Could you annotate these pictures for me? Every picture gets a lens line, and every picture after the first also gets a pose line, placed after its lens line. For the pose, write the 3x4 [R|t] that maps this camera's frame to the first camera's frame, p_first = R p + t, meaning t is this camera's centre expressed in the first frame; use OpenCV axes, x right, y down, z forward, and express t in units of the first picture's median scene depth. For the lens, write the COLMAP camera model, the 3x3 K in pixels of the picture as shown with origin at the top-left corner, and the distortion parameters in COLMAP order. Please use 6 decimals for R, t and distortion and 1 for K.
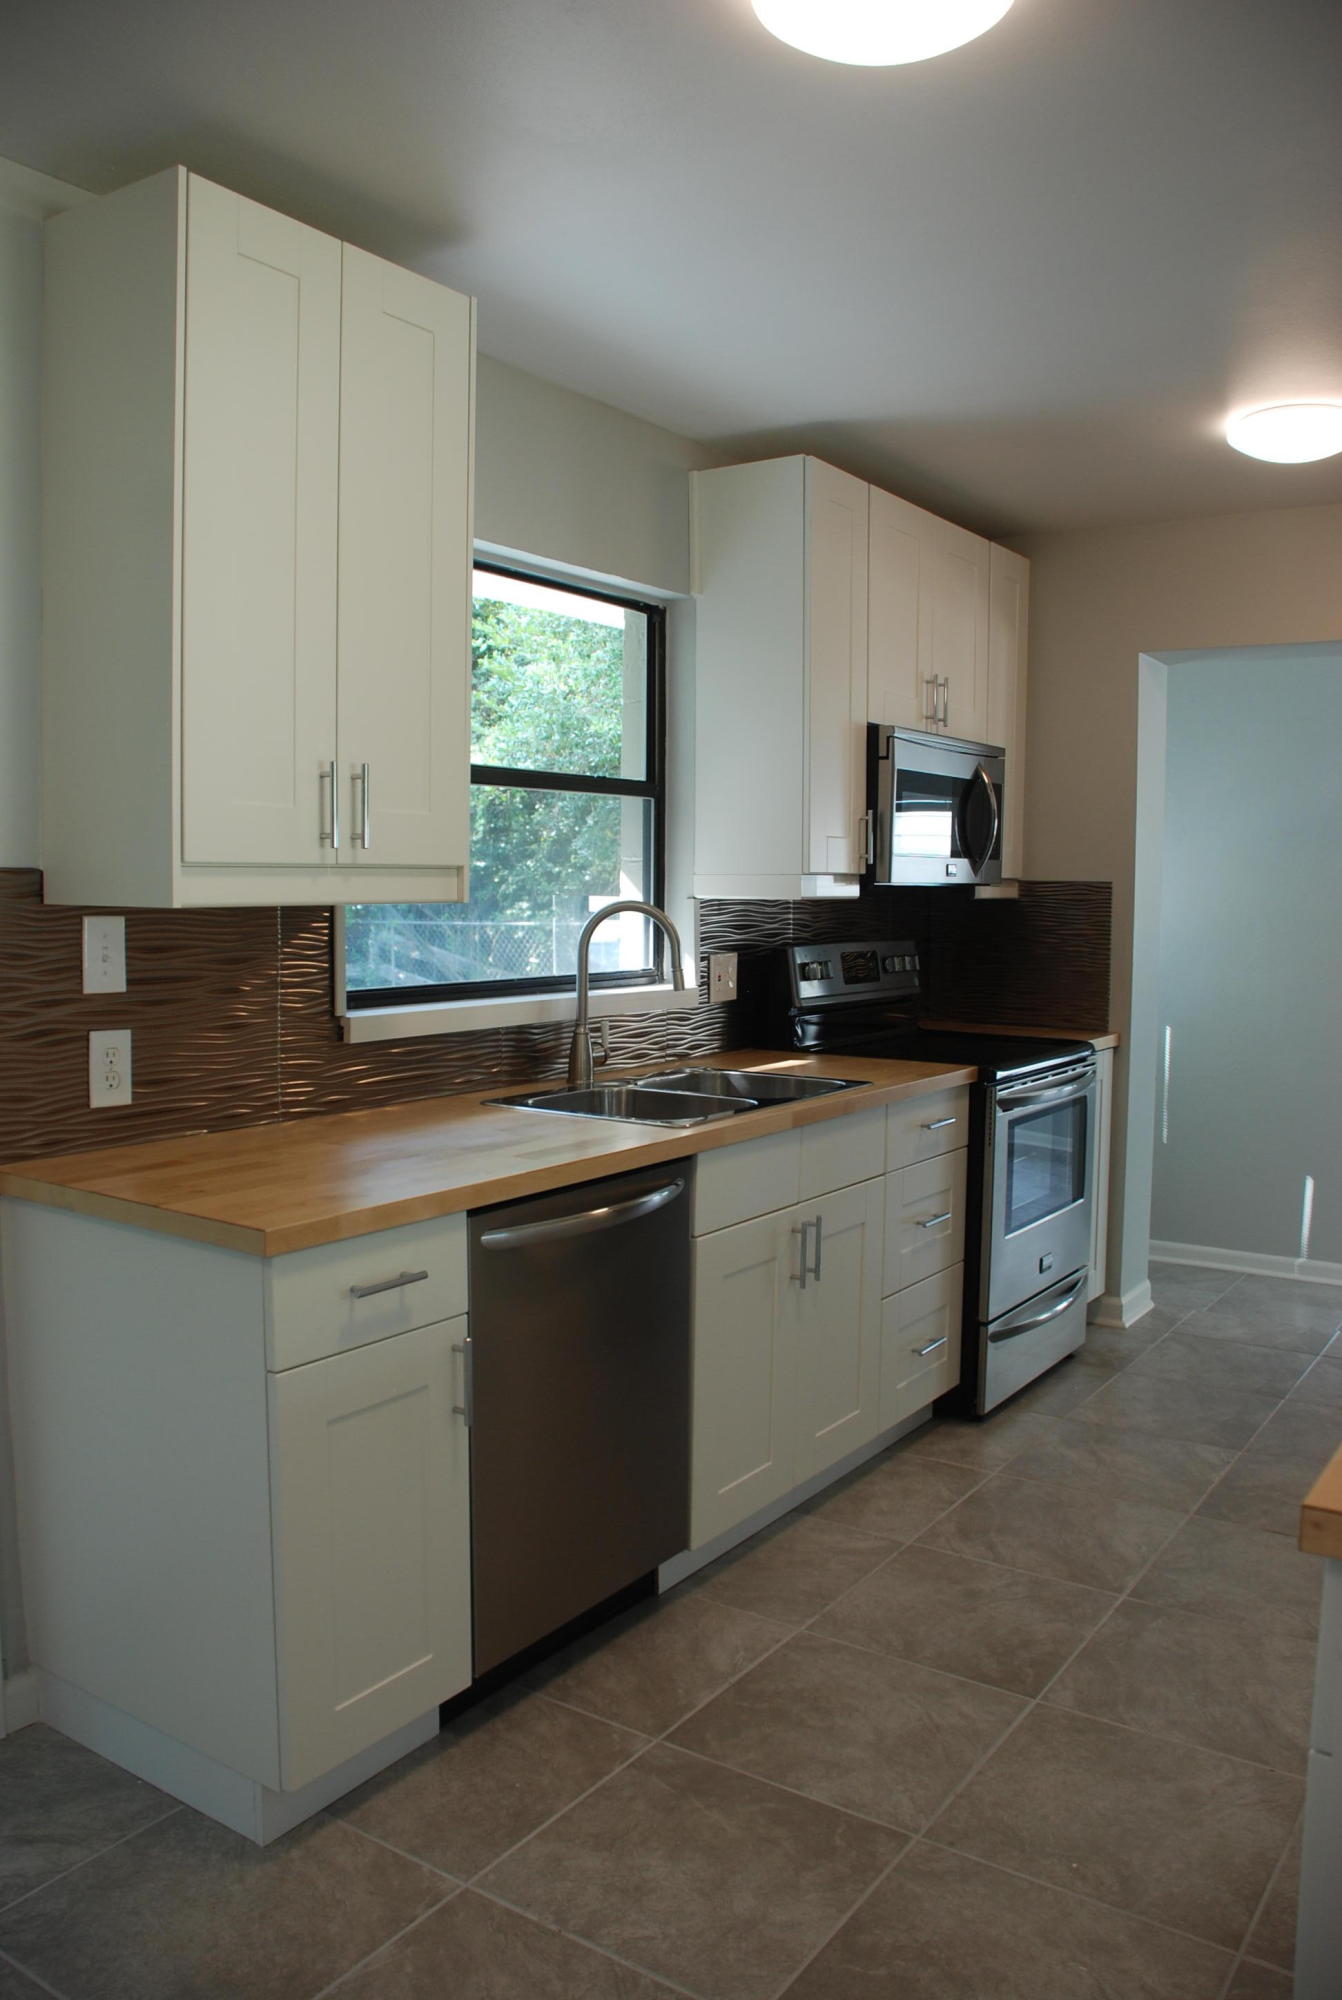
lens RADIAL K [[1549.3, 0, 670.6], [0, 1549.3, 1014.2], [0, 0, 1]] dist [-0.141888, 0.076658]
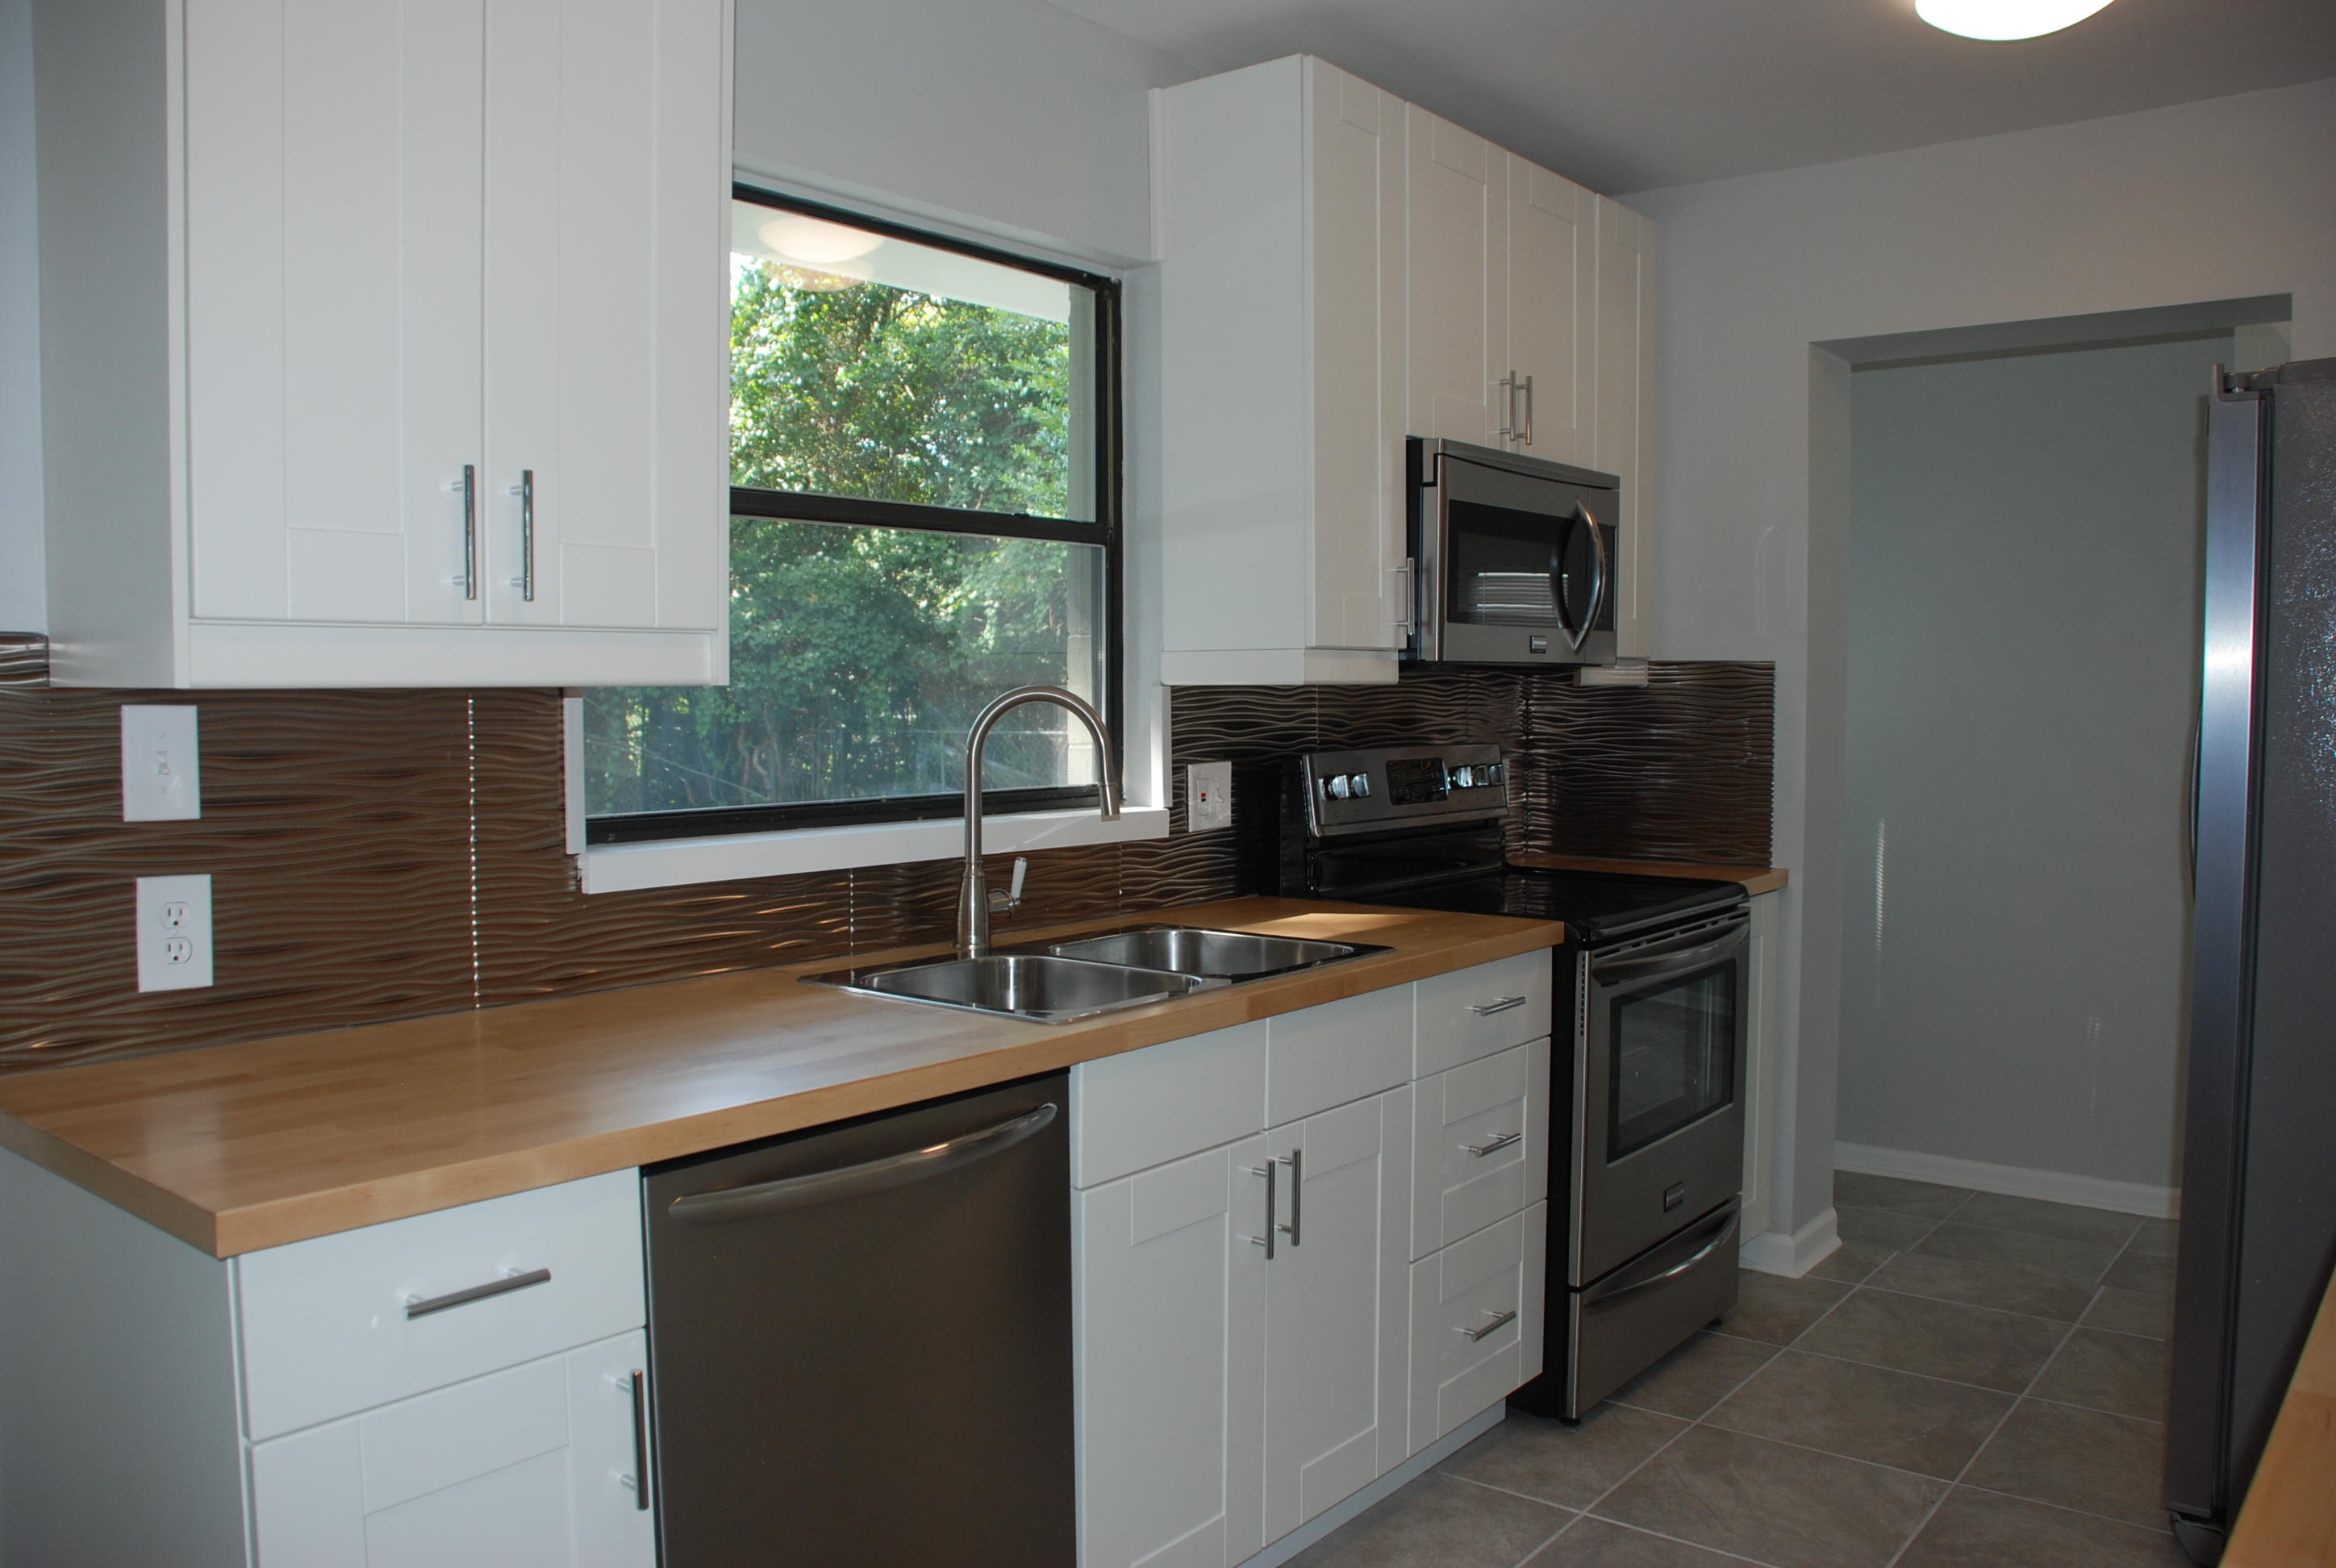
lens RADIAL K [[1809.5, 0, 1171.1], [0, 1809.5, 786.3], [0, 0, 1]] dist [-0.141888, 0.076658]
pose [[0.997029, -0.003527, -0.076944, 0.089750], [0.001311, 0.999583, -0.028833, -0.004350], [0.077014, 0.028647, 0.996618, 0.183675]]
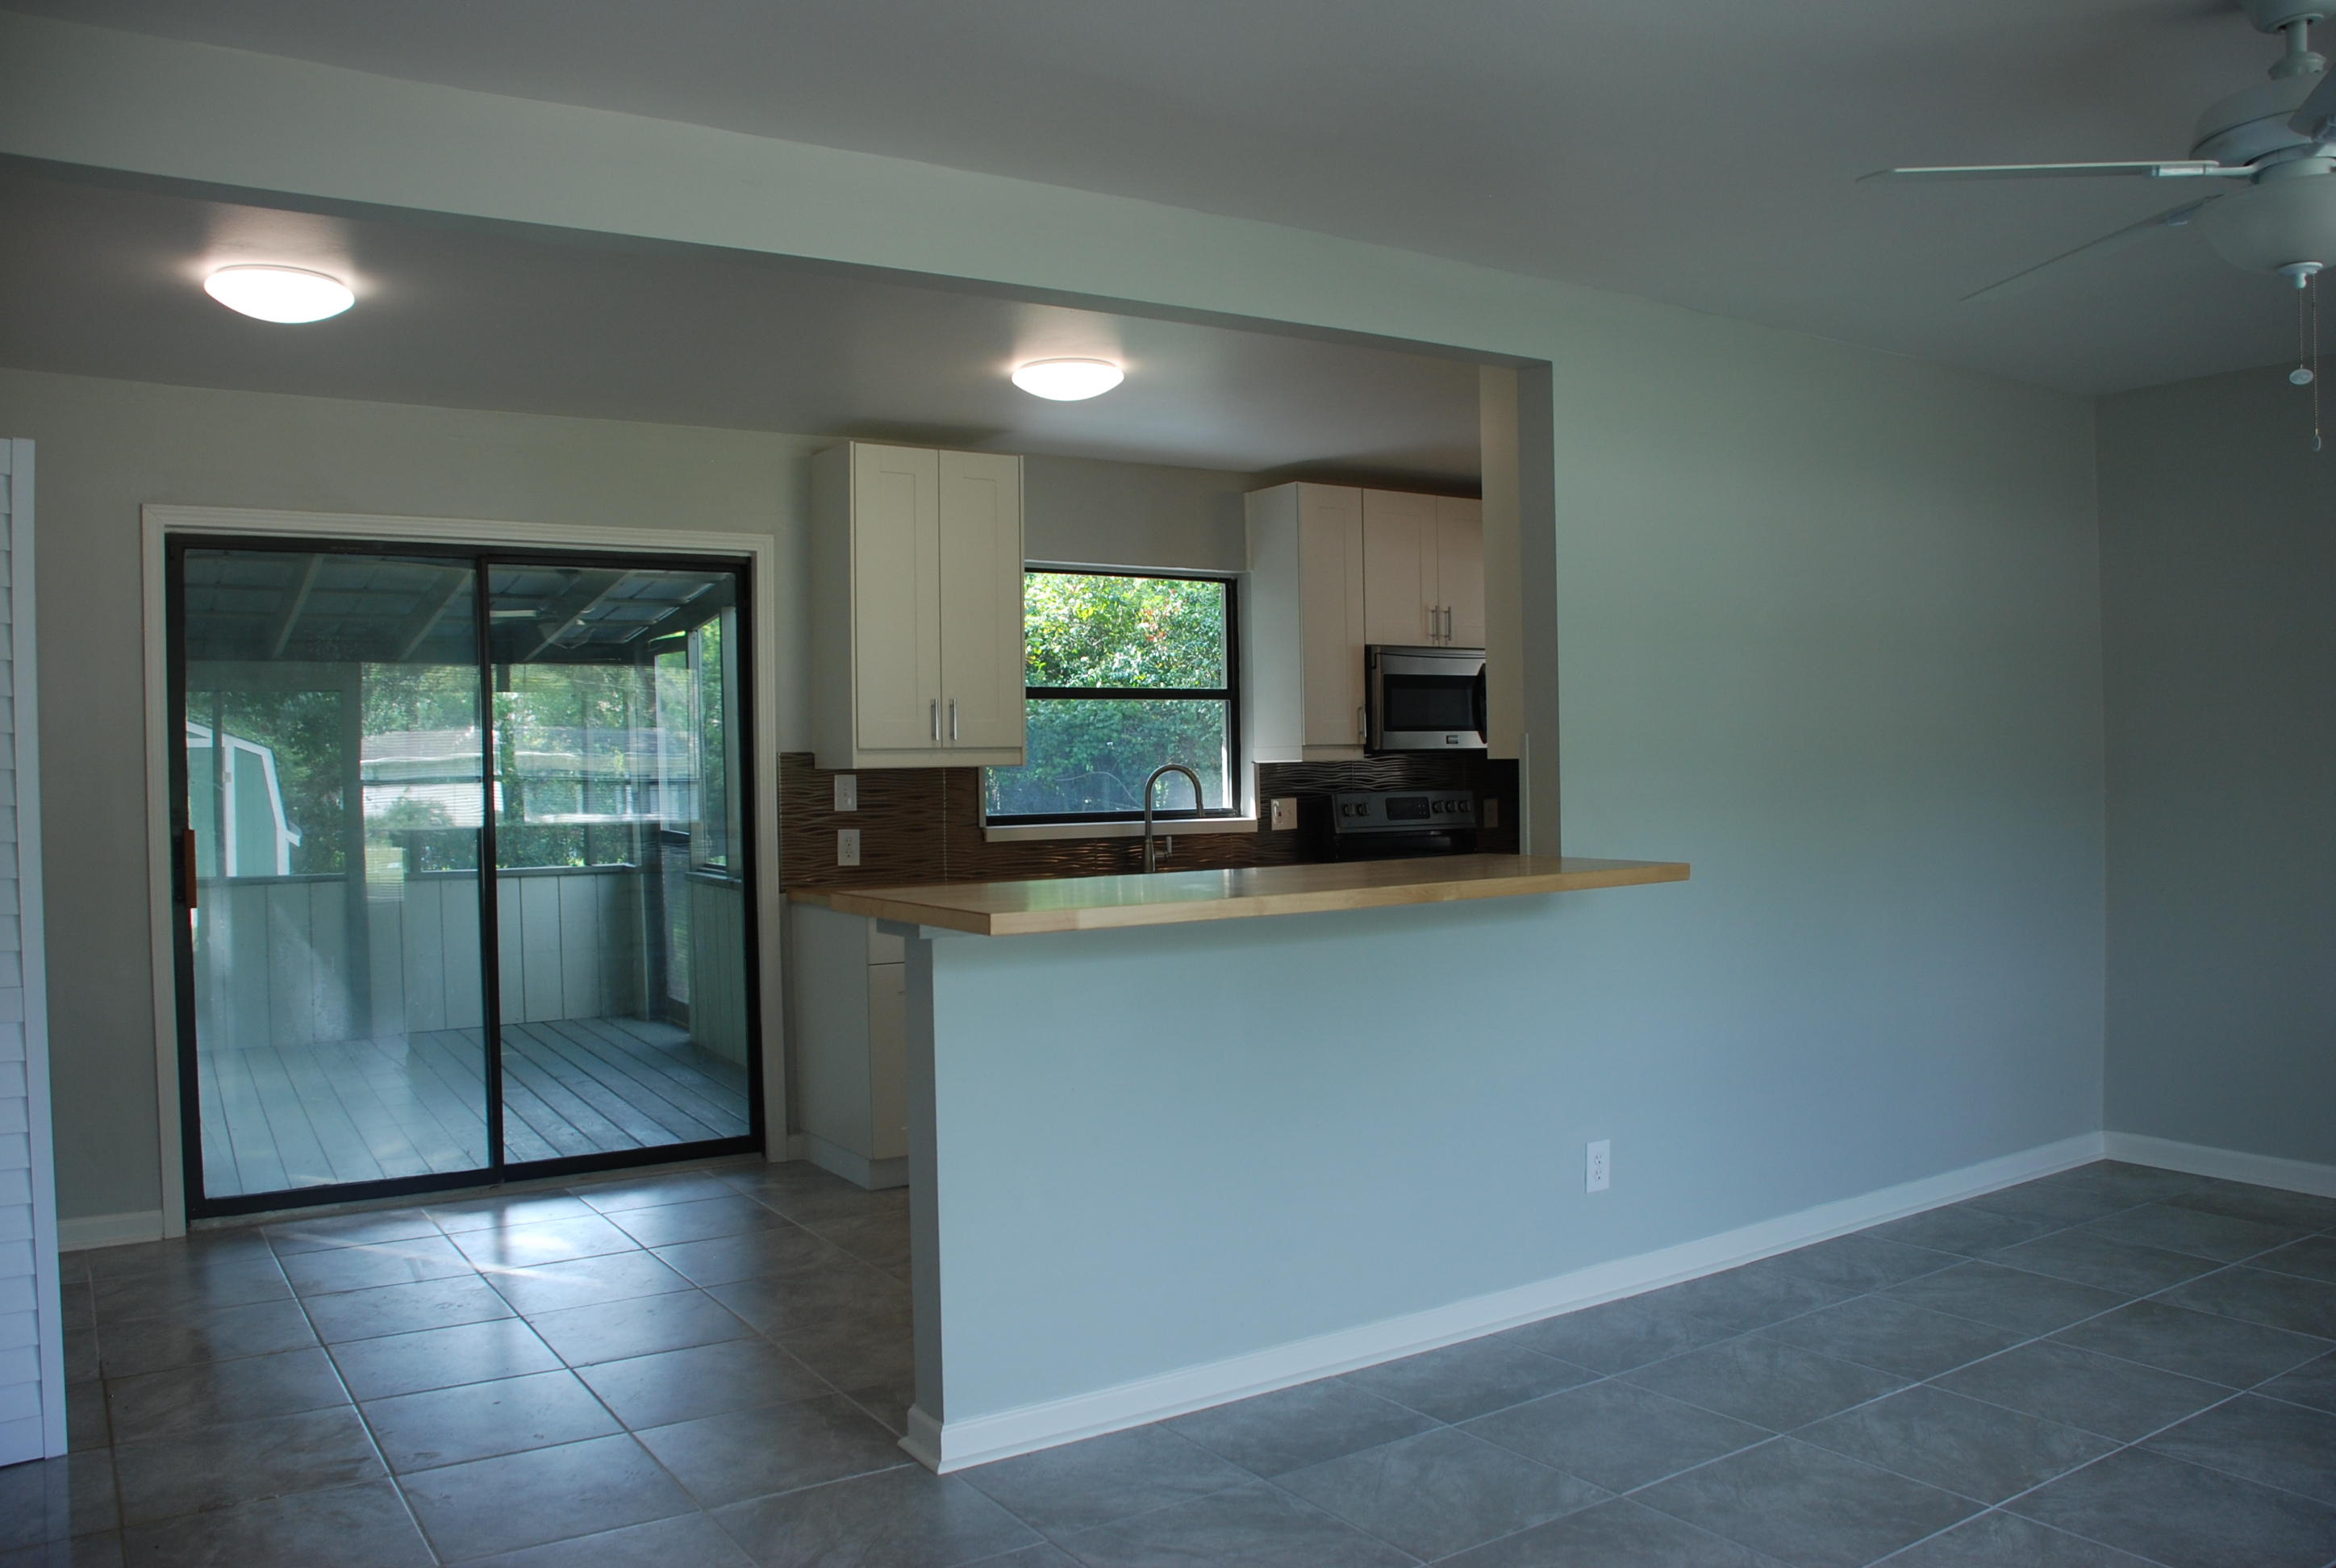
lens RADIAL K [[1809.5, 0, 1165.1], [0, 1809.5, 785.6], [0, 0, 1]] dist [-0.141888, 0.076658]
pose [[0.923867, -0.017681, -0.382306, 0.677853], [-0.009485, 0.997568, -0.069057, 0.081138], [0.382597, 0.067426, 0.921452, -0.774257]]
